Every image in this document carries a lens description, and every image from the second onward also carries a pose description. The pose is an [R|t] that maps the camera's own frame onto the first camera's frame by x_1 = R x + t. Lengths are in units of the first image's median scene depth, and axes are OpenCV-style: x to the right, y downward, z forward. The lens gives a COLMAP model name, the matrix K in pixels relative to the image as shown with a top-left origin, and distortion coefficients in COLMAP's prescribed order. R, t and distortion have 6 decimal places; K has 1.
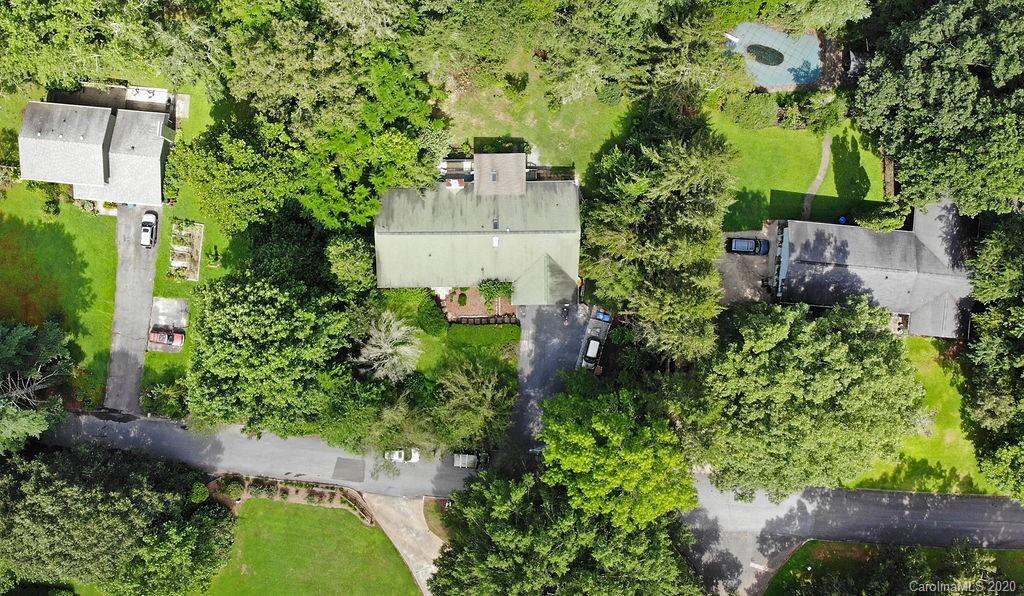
lens RADIAL K [[788.5, 0, 480.0], [0, 788.5, 297.3], [0, 0, 1]] dist [0.086087, -0.198257]
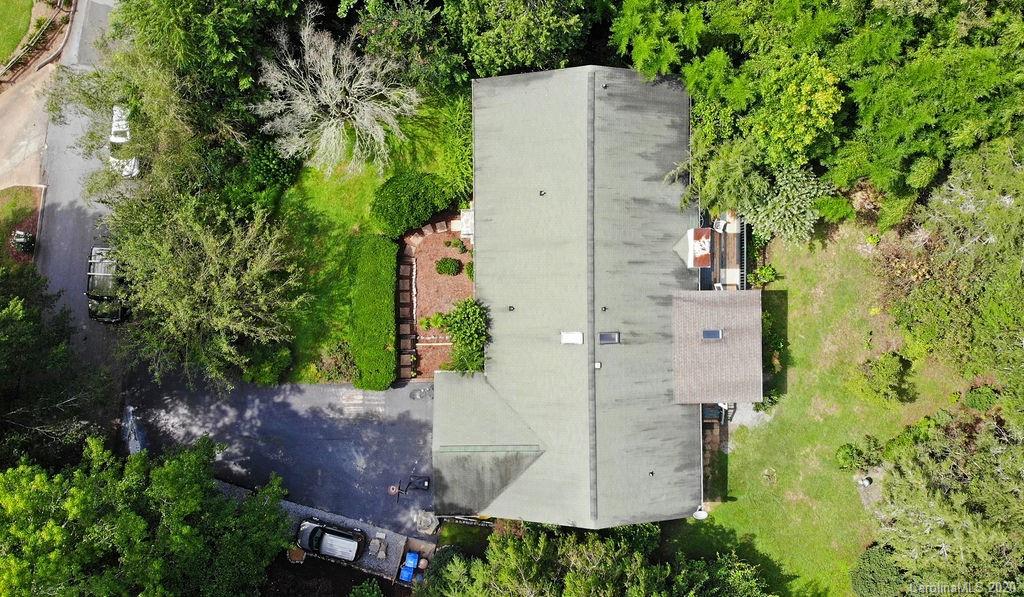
lens RADIAL K [[788.5, 0, 480.0], [0, 788.5, 297.8], [0, 0, 1]] dist [0.086087, -0.198257]
pose [[-0.001849, 0.999945, -0.010317, 0.001832], [-0.999751, -0.001619, 0.022270, -0.027233], [0.022252, 0.010356, 0.999699, 0.532837]]
